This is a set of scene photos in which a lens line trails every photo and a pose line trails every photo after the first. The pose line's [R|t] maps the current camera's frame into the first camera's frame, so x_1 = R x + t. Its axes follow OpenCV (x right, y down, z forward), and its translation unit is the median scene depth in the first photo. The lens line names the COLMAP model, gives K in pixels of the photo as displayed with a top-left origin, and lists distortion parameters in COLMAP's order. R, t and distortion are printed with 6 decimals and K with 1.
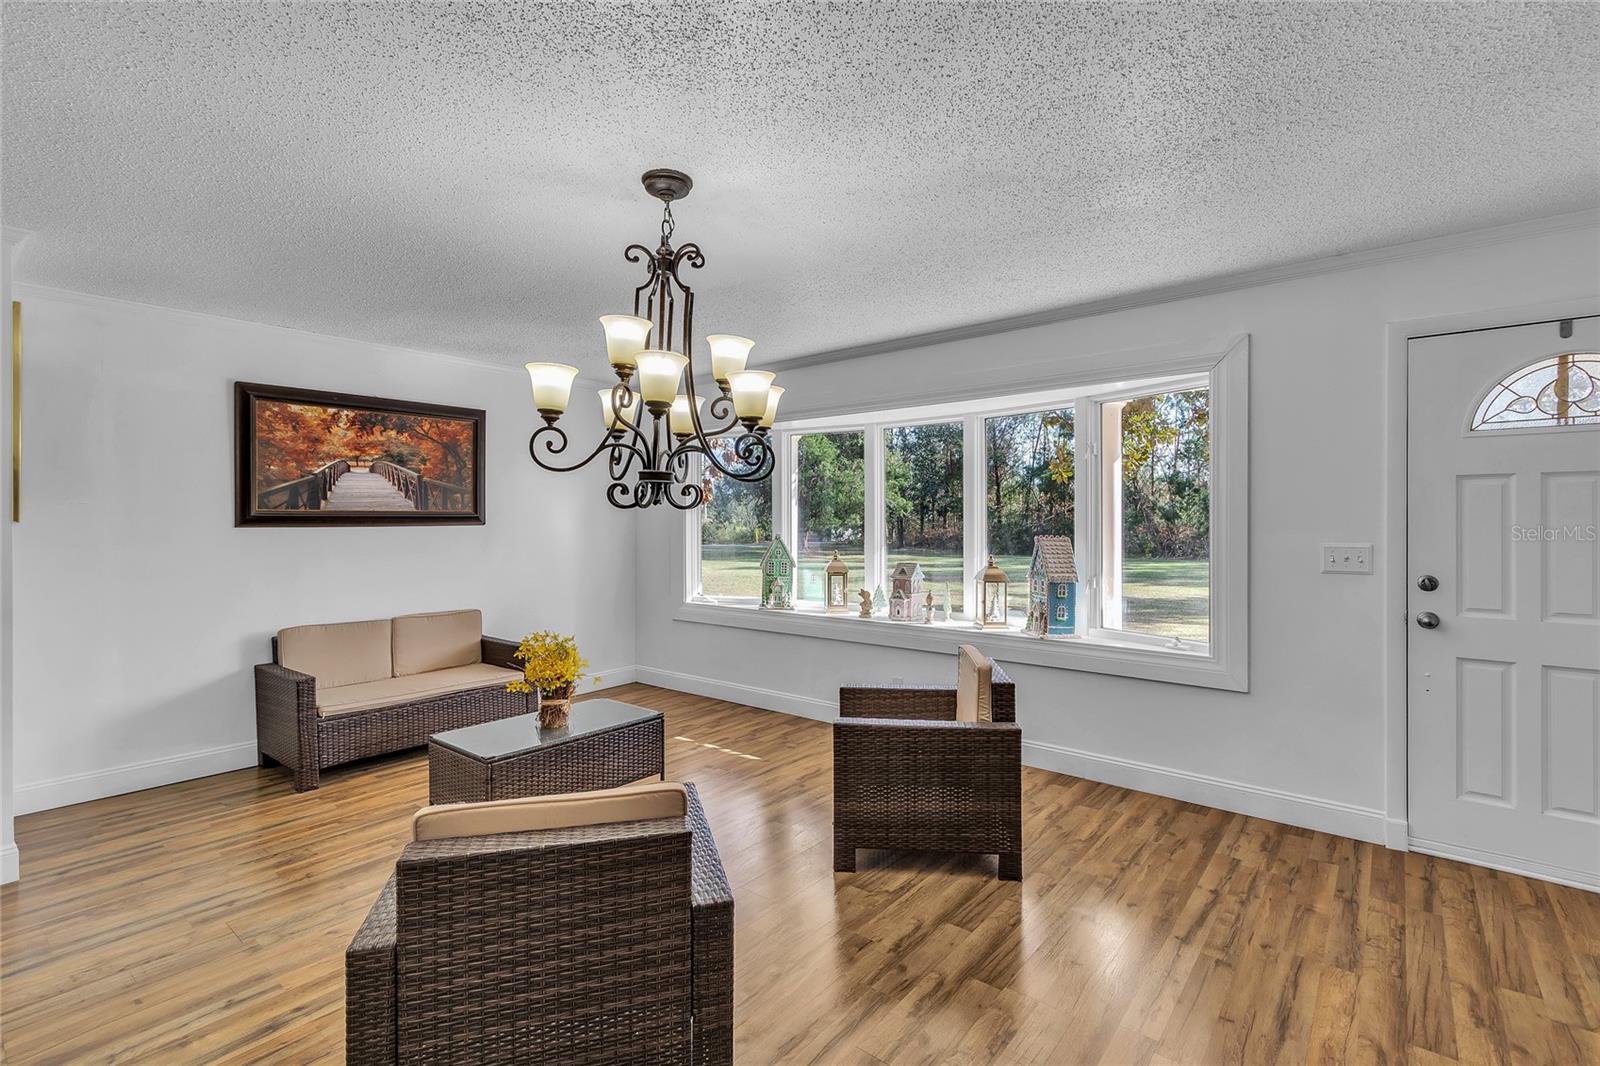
lens RADIAL K [[739.8, 0, 793.2], [0, 739.8, 526.2], [0, 0, 1]] dist [0.004331, -0.000124]
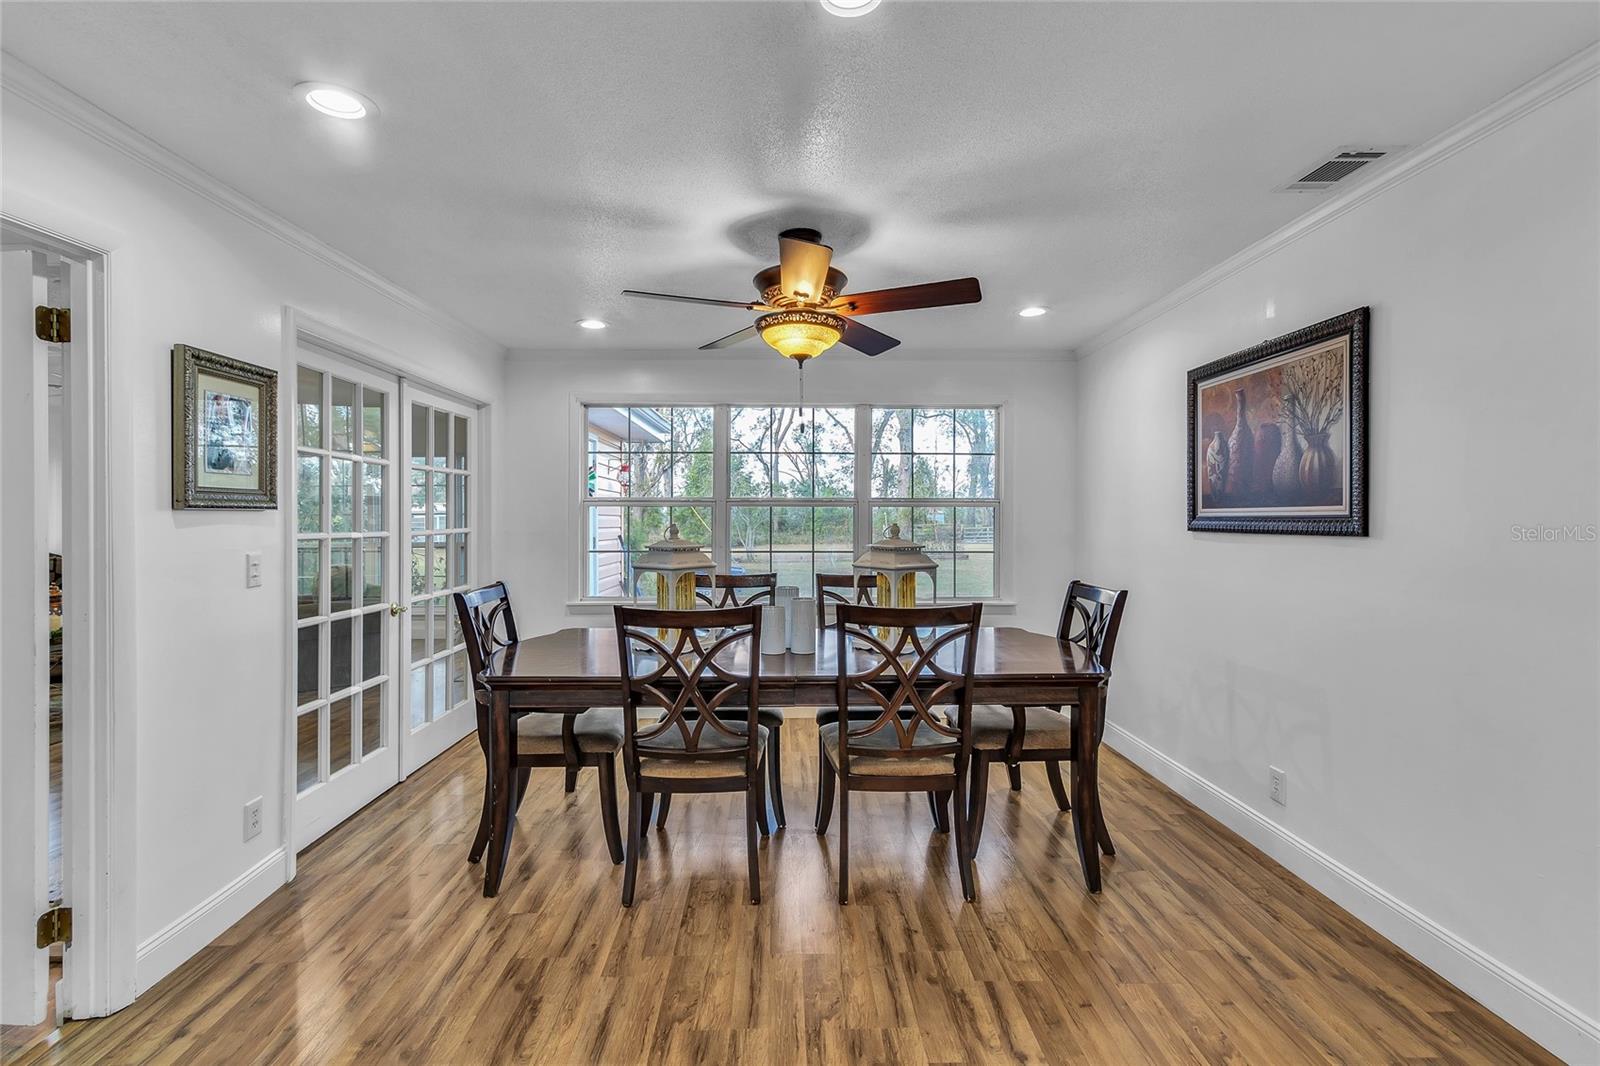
lens RADIAL K [[739.8, 0, 793.2], [0, 739.8, 526.2], [0, 0, 1]] dist [0.004331, -0.000124]
pose [[-0.763244, 0.030779, -0.645377, 0.443265], [0.018224, 0.999493, 0.026115, -0.018795], [0.645853, 0.008171, -0.763418, 1.814351]]
